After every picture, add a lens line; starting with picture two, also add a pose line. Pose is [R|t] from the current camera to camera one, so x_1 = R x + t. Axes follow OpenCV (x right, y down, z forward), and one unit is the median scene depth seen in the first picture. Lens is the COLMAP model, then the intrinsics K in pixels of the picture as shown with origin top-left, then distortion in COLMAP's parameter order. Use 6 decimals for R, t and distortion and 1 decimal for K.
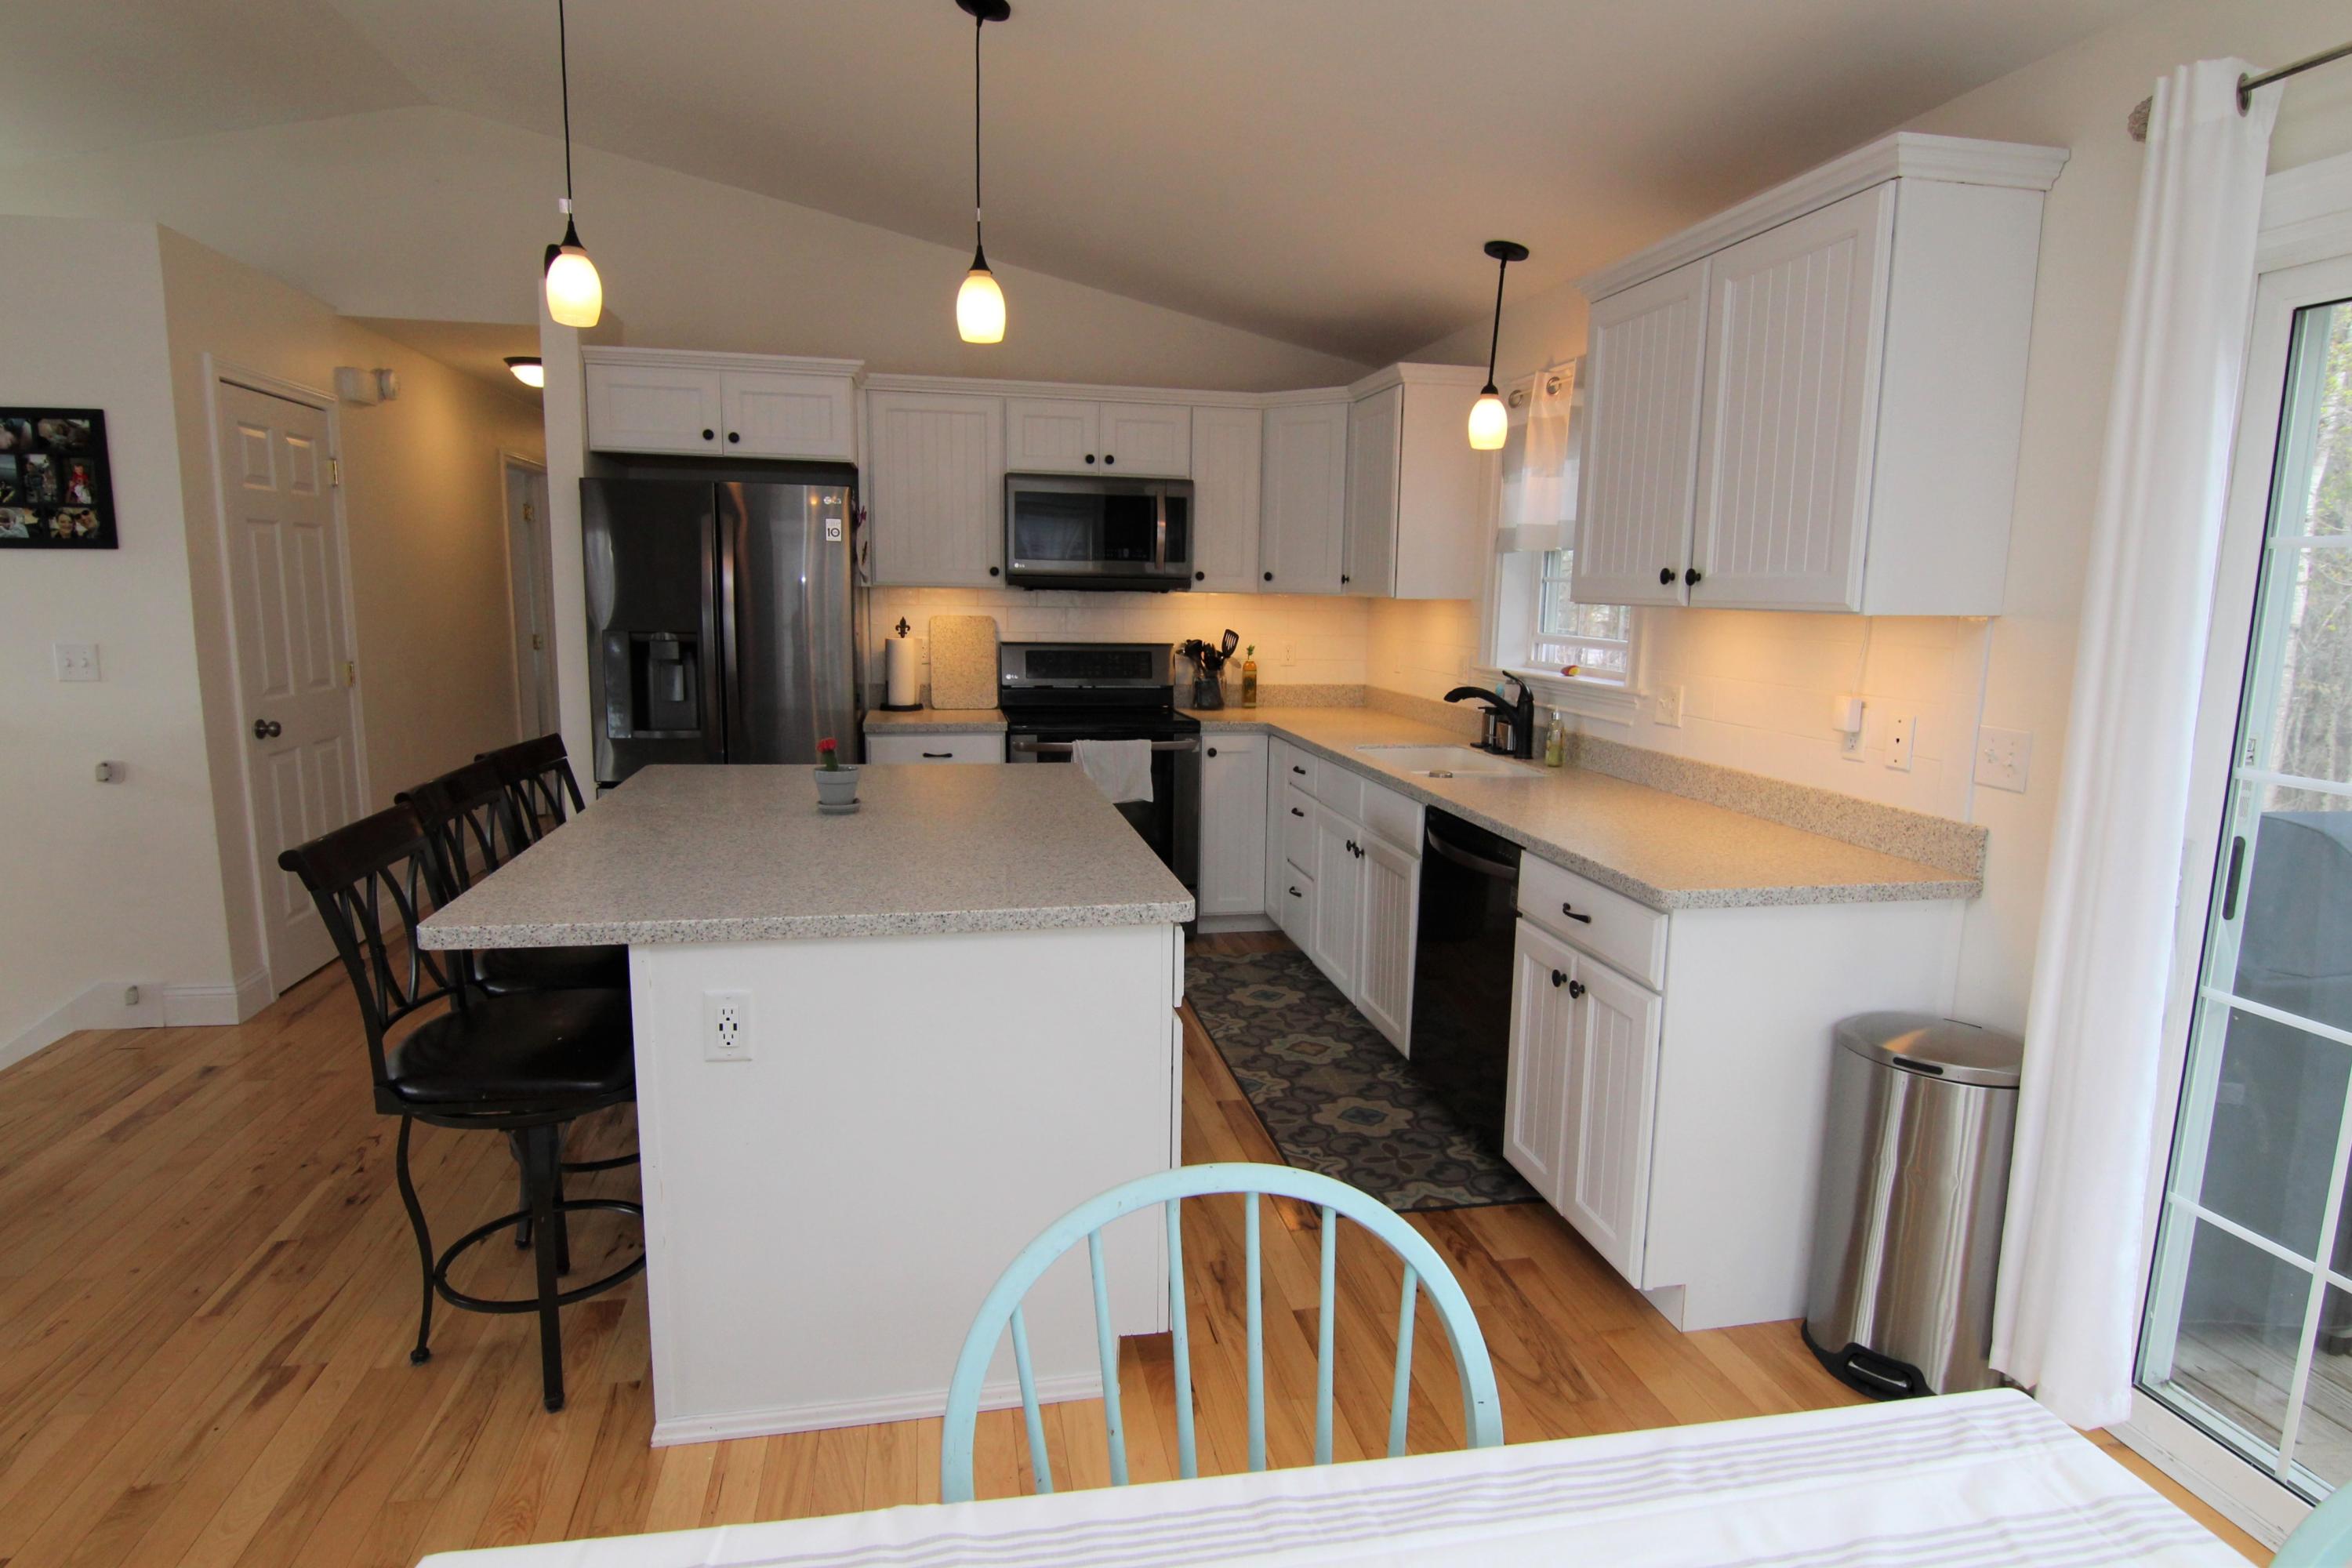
lens RADIAL K [[1265.0, 0, 1178.1], [0, 1265.0, 791.1], [0, 0, 1]] dist [-0.000061, -0.013071]
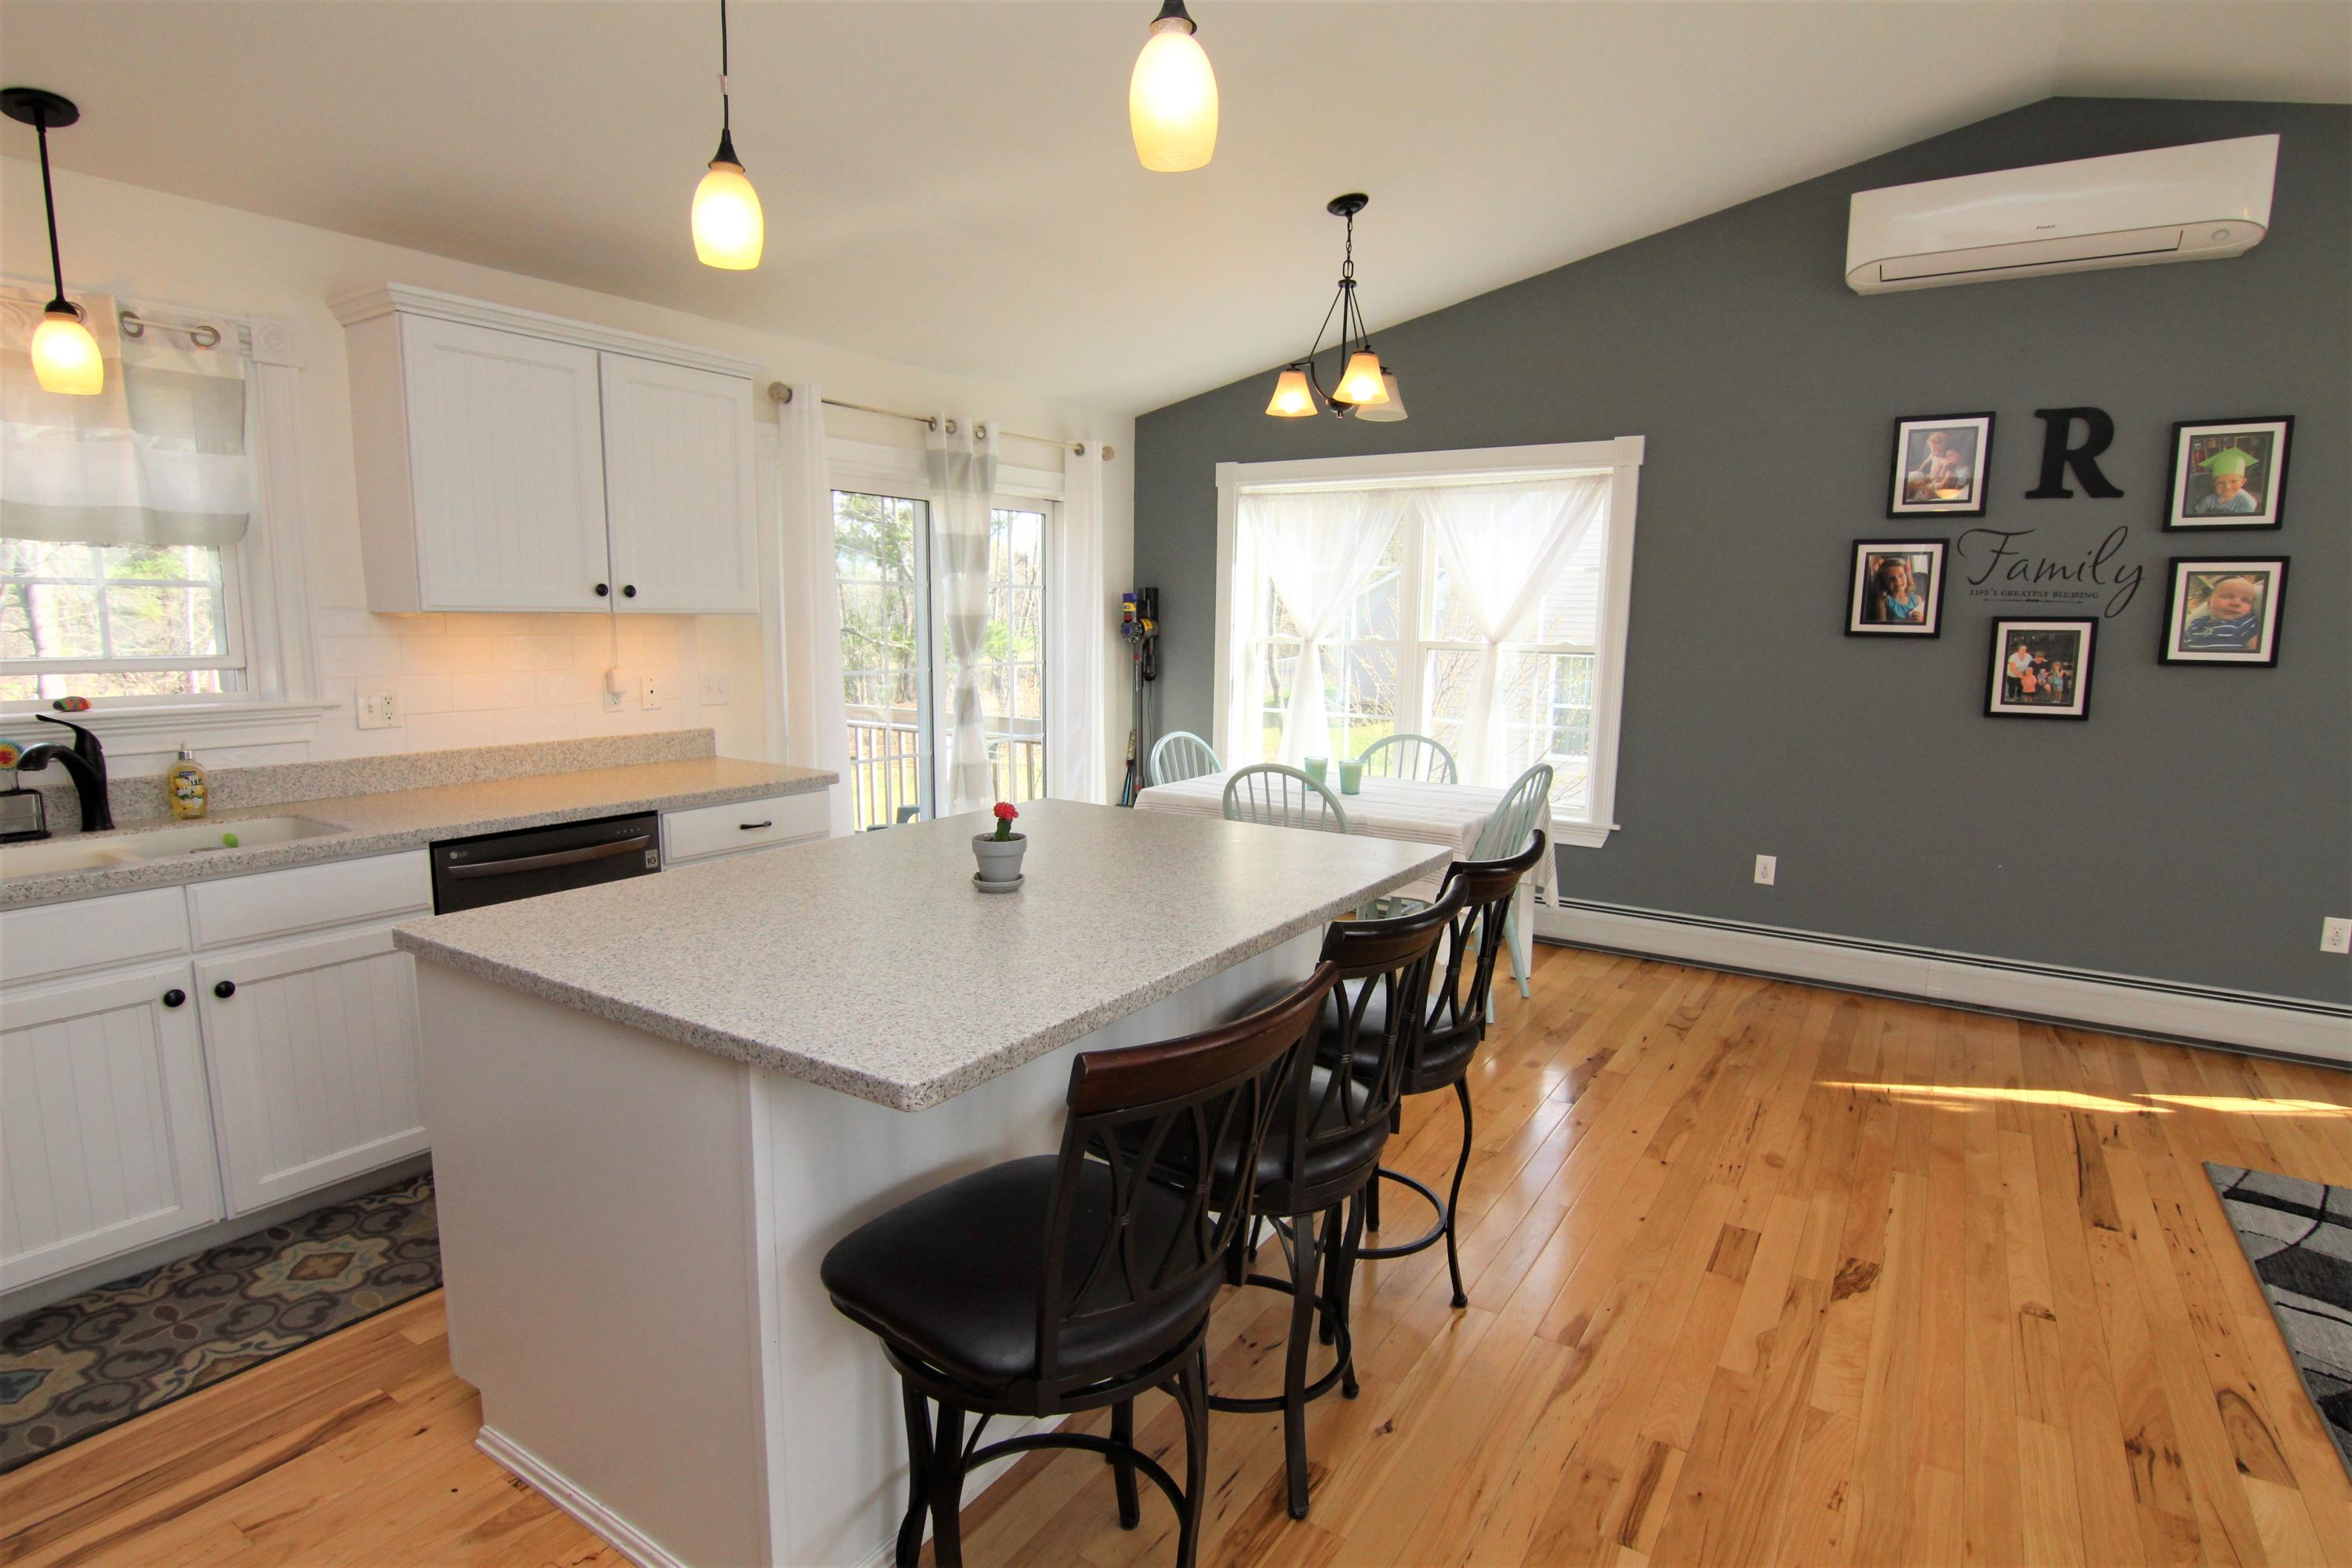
lens RADIAL K [[1207.3, 0, 1183.3], [0, 1207.3, 788.6], [0, 0, 1]] dist [-0.000294, -0.014024]
pose [[-0.719256, -0.126346, 0.683159, -0.696260], [0.087139, 0.959153, 0.269133, -0.194777], [-0.689258, 0.253105, -0.678867, 1.129273]]
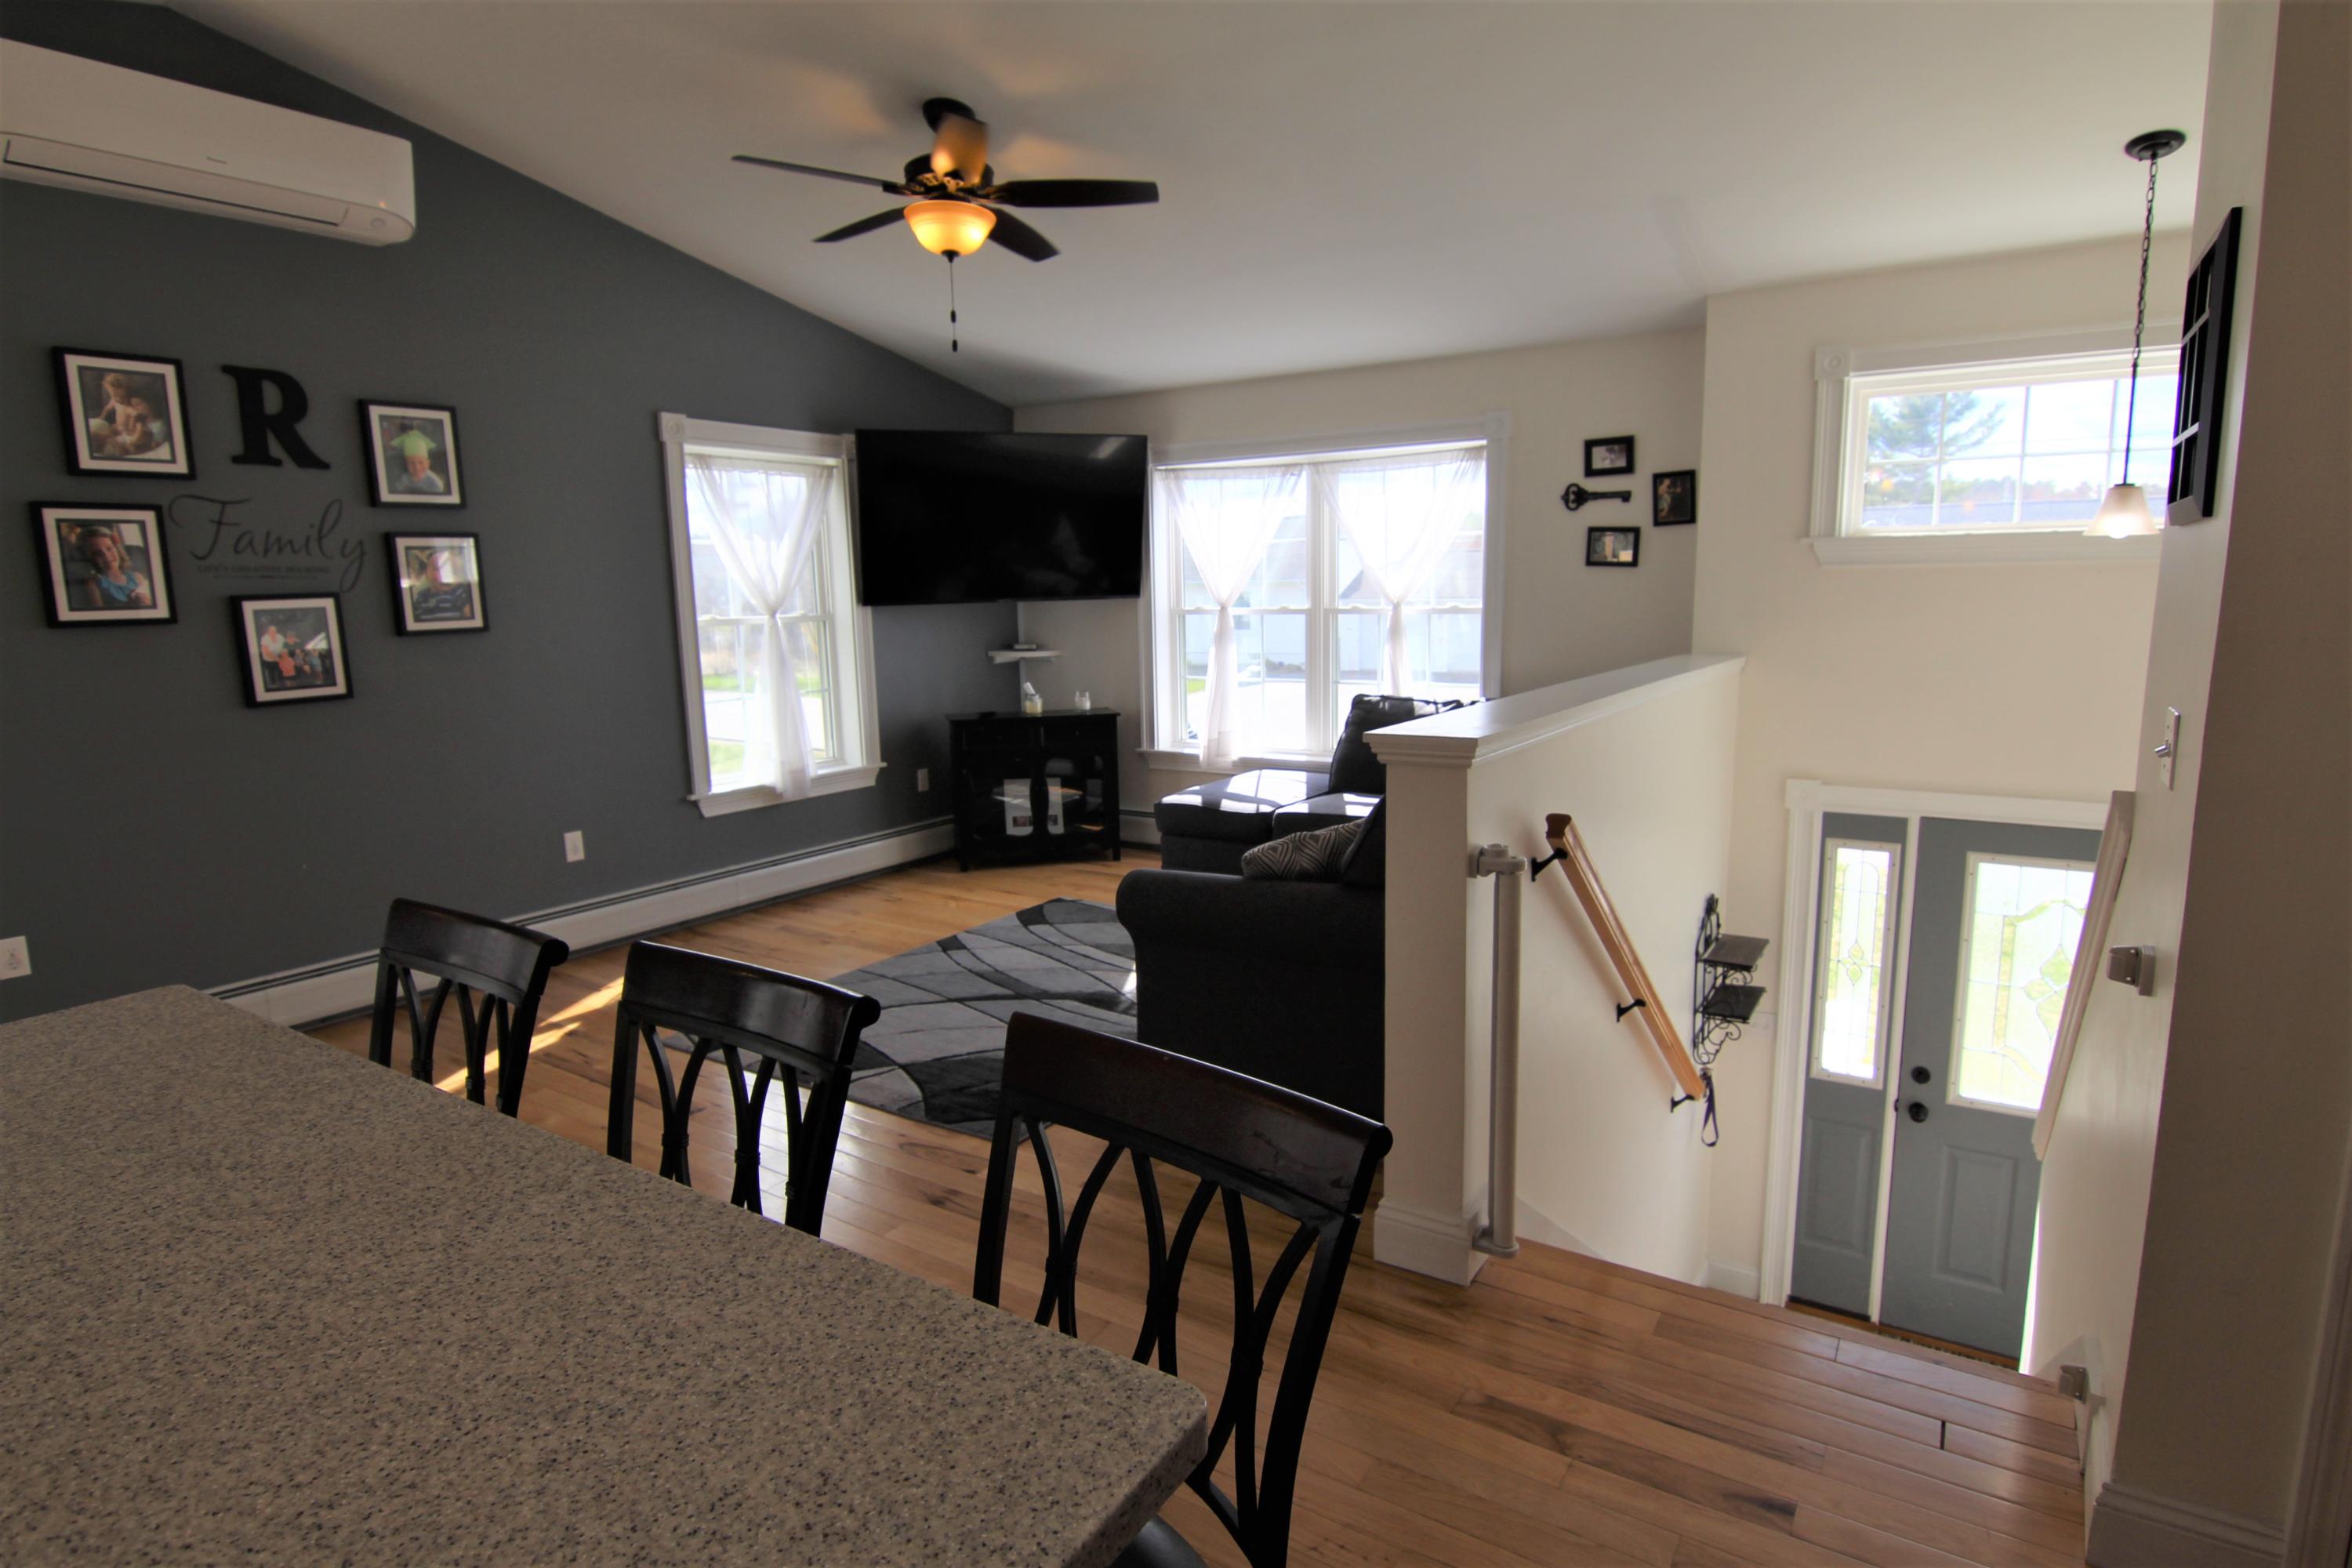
lens RADIAL K [[1232.3, 0, 1181.7], [0, 1232.3, 787.7], [0, 0, 1]] dist [-0.000190, -0.019150]
pose [[-0.699760, 0.114265, -0.705180, -0.259415], [-0.106790, 0.959302, 0.261412, -0.175949], [0.706351, 0.258232, -0.659079, 1.066588]]
